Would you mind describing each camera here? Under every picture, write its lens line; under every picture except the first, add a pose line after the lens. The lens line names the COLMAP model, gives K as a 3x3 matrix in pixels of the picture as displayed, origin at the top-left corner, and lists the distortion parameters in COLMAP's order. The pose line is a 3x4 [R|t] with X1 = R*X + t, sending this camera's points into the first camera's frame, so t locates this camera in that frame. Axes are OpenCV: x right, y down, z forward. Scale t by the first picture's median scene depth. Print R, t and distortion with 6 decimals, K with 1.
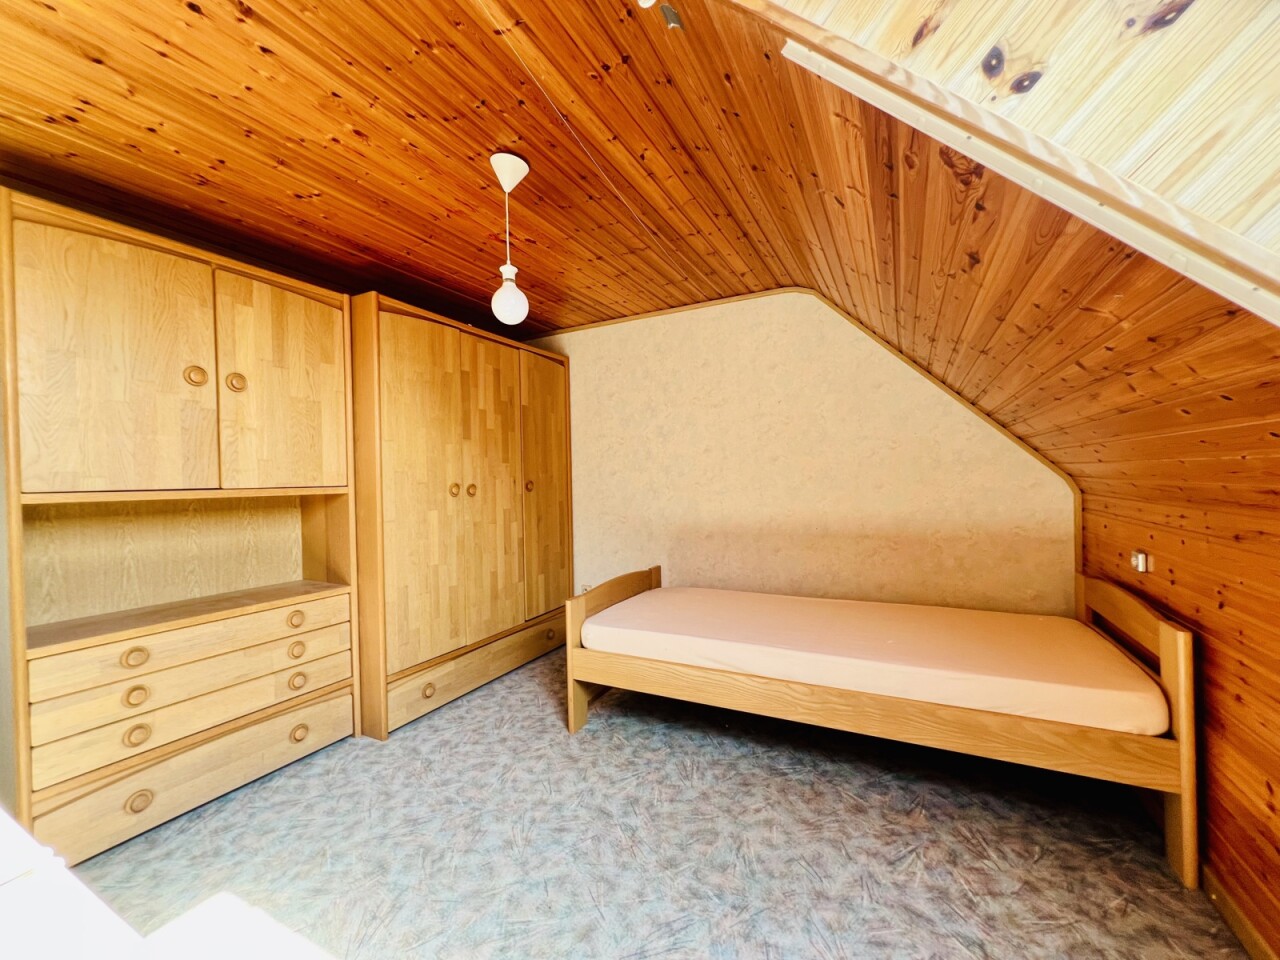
lens RADIAL K [[517.3, 0, 637.2], [0, 517.3, 479.2], [0, 0, 1]] dist [-0.000370, 0.000401]
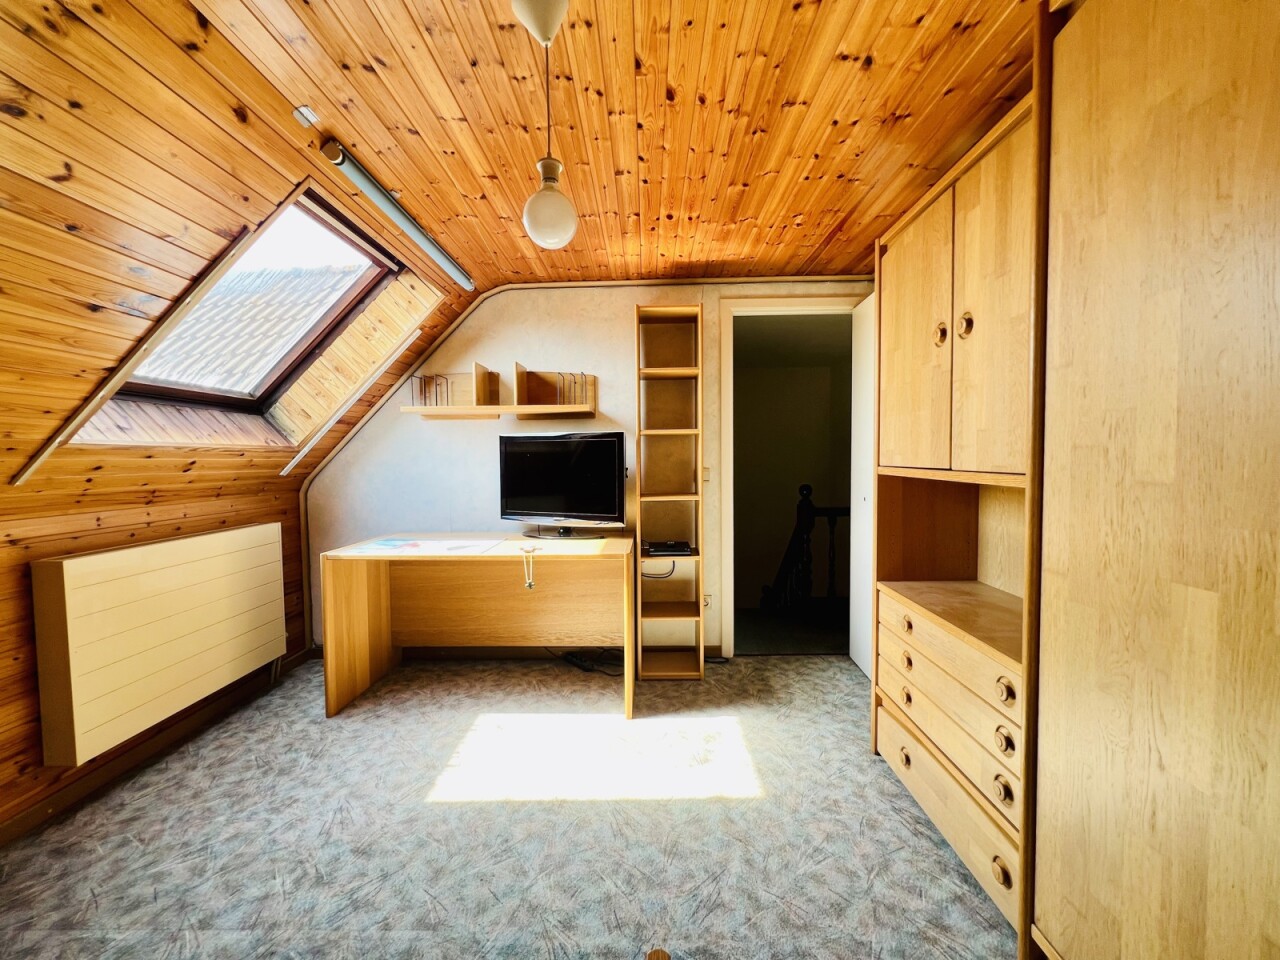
lens RADIAL K [[517.3, 0, 641.1], [0, 517.3, 483.1], [0, 0, 1]] dist [-0.000370, 0.000401]
pose [[-0.892303, 0.060107, -0.447417, -0.026964], [0.034712, 0.997297, 0.064753, -0.030892], [0.450100, 0.042248, -0.891978, 1.580166]]
